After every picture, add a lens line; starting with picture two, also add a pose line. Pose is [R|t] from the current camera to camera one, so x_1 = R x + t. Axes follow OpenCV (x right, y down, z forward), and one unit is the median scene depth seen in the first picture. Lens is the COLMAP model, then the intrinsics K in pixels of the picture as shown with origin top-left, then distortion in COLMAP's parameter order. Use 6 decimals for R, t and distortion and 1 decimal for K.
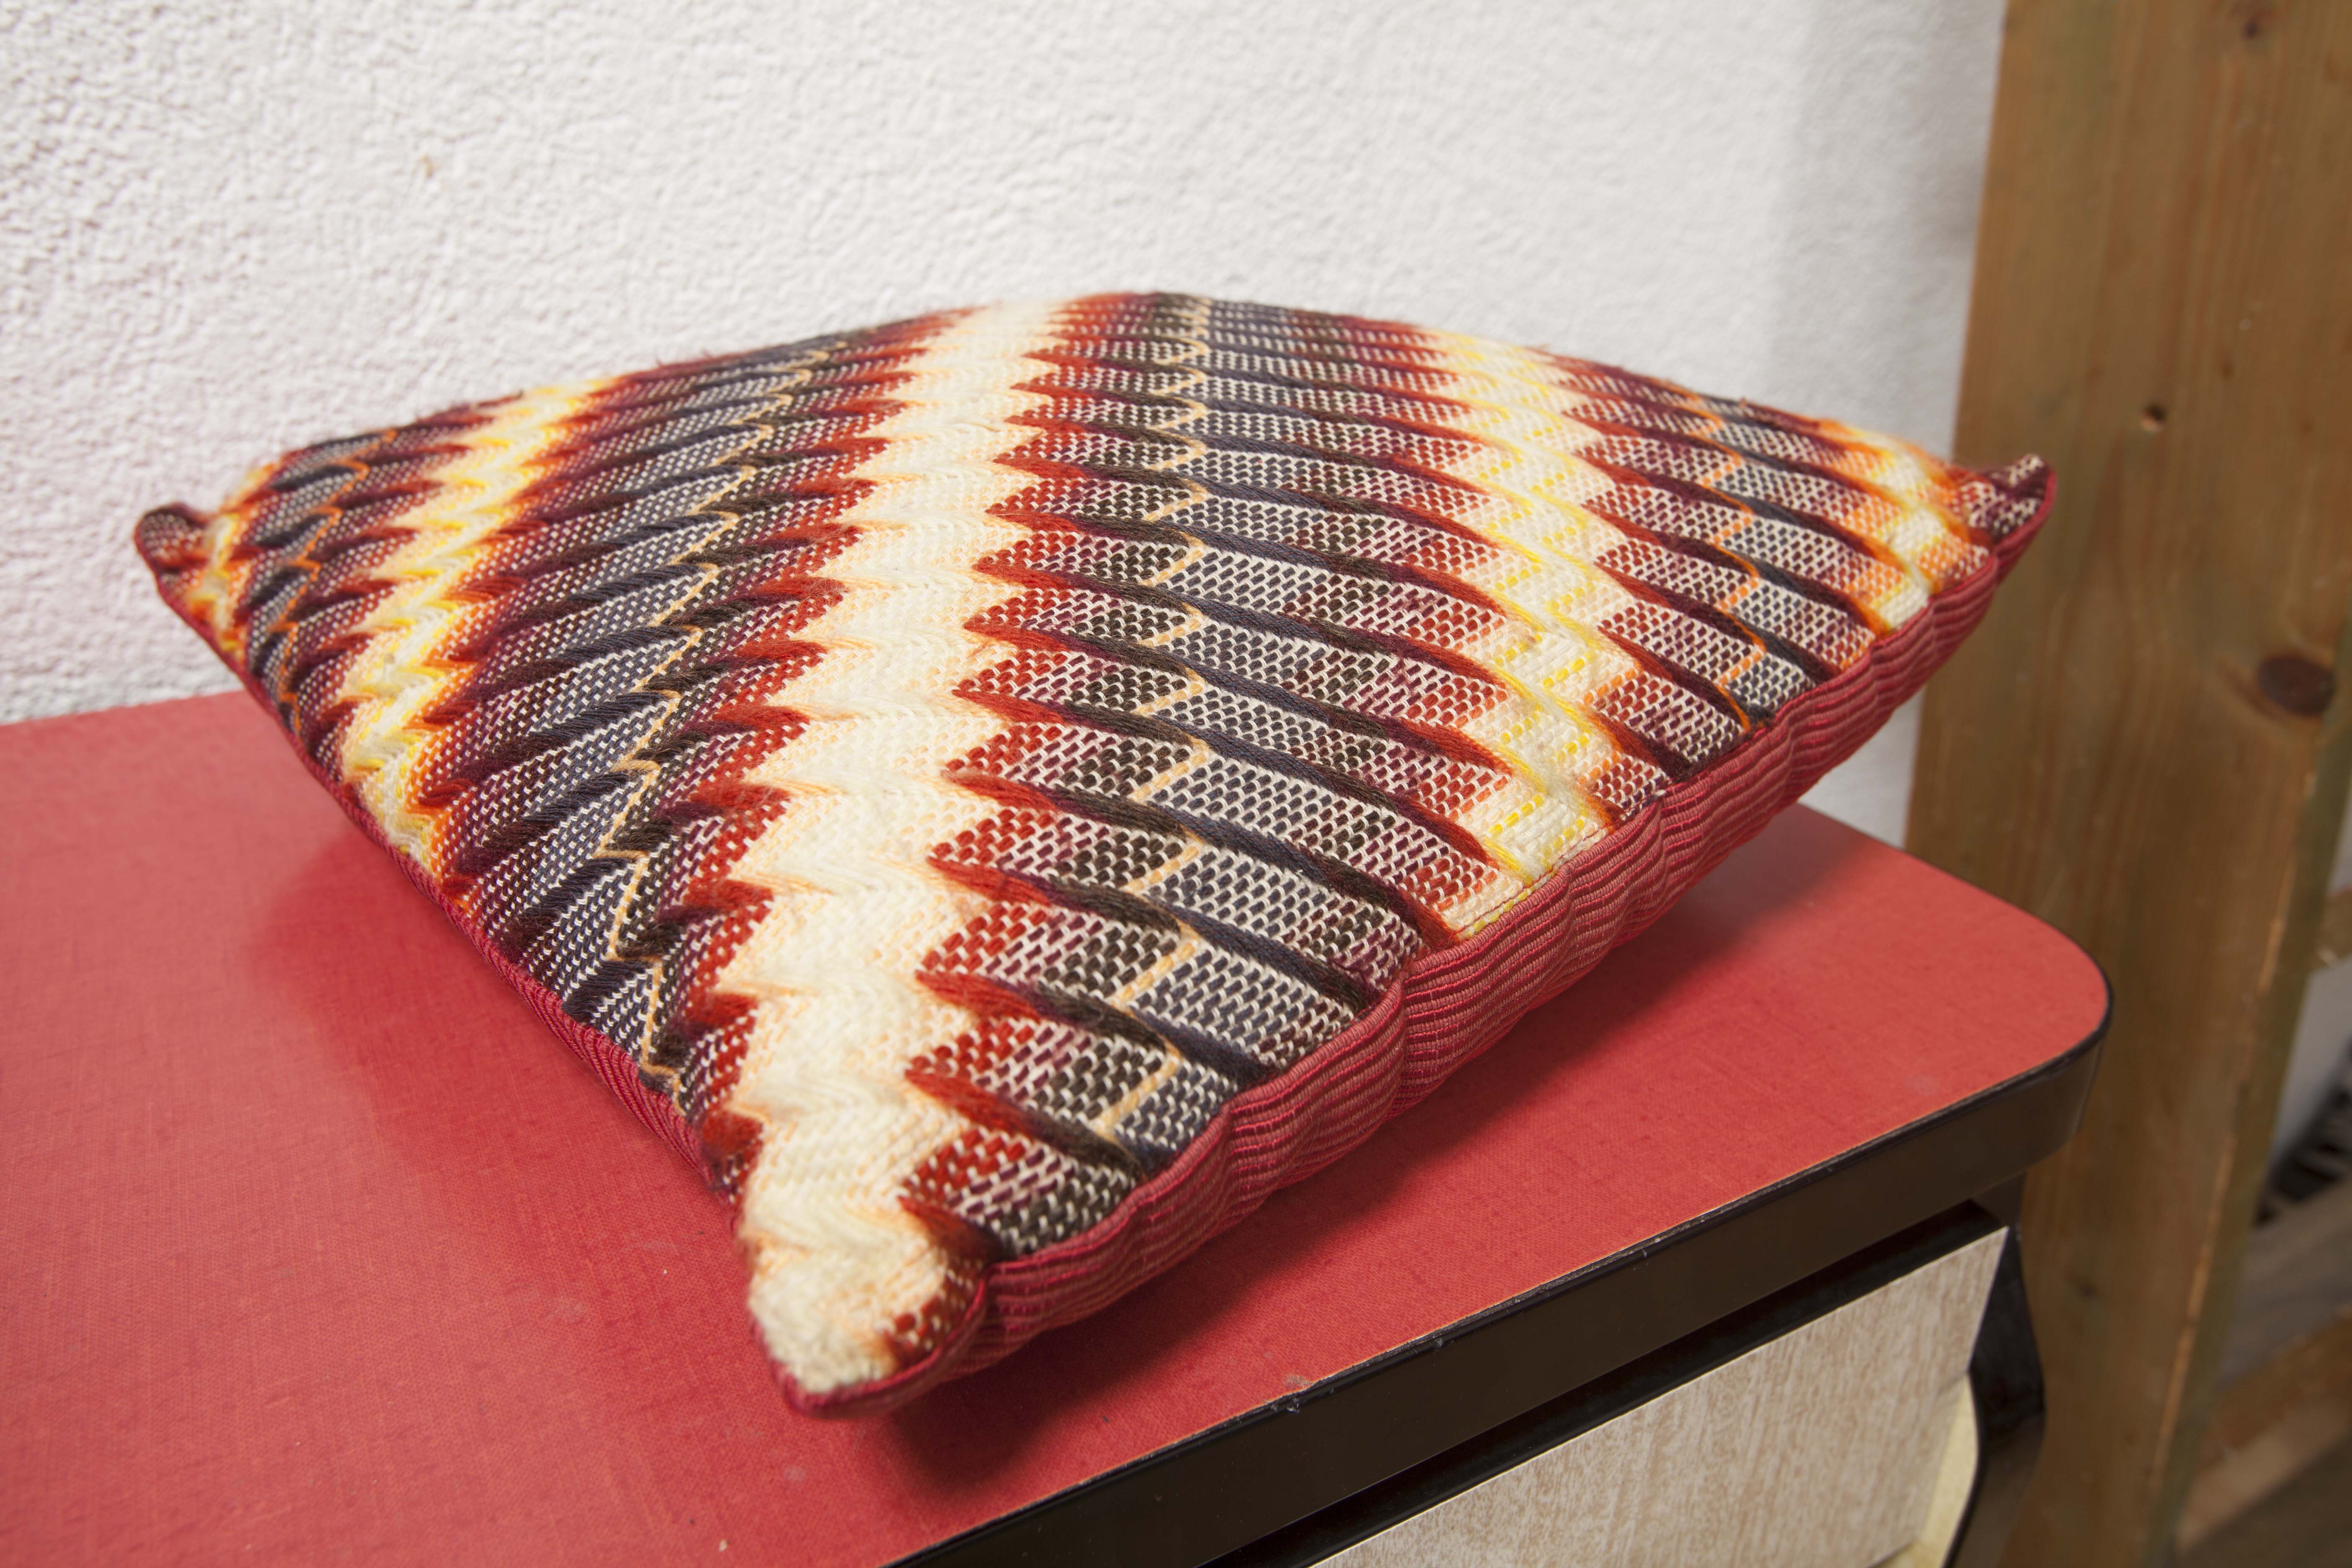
lens RADIAL K [[1650.5, 0, 1176.0], [0, 1650.5, 784.0], [0, 0, 1]] dist [-0.081725, 0.104184]
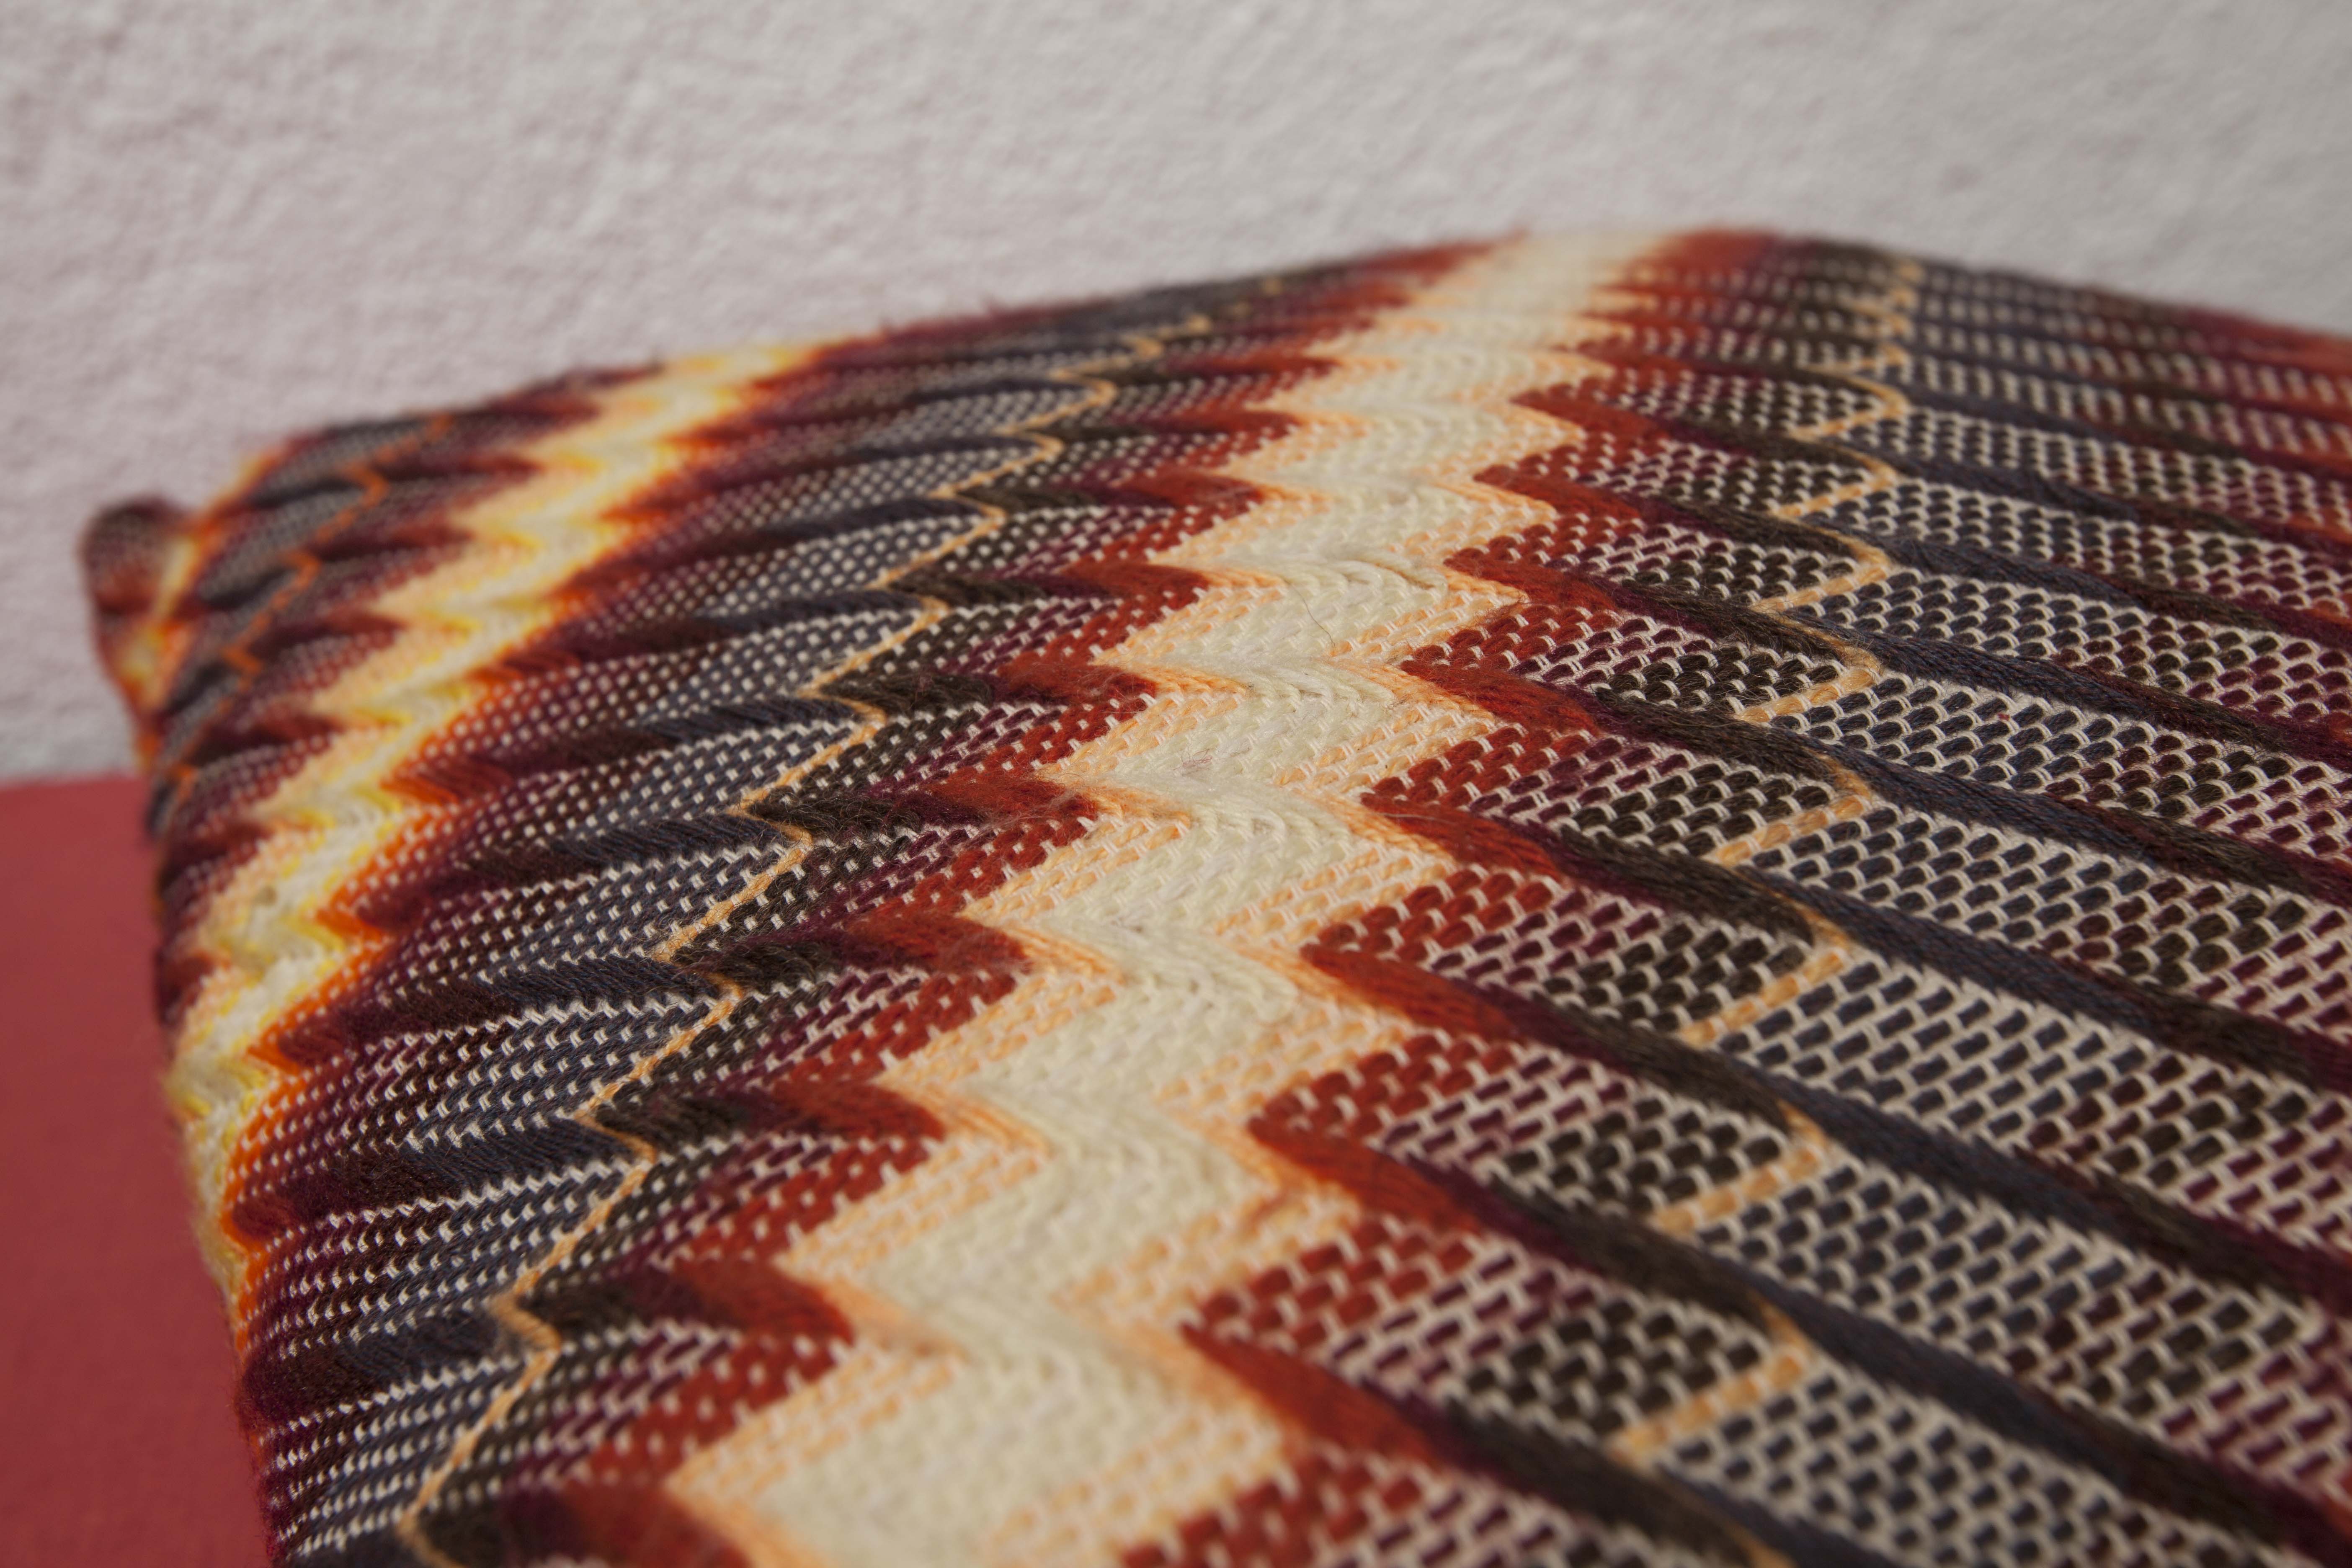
lens RADIAL K [[2190.7, 0, 1176.0], [0, 2190.7, 784.0], [0, 0, 1]] dist [-0.044102, 0.127288]
pose [[0.958667, 0.117115, -0.259311, -0.008208], [-0.114499, 0.993103, 0.025224, -0.174353], [0.260477, 0.005509, 0.965464, 0.392445]]
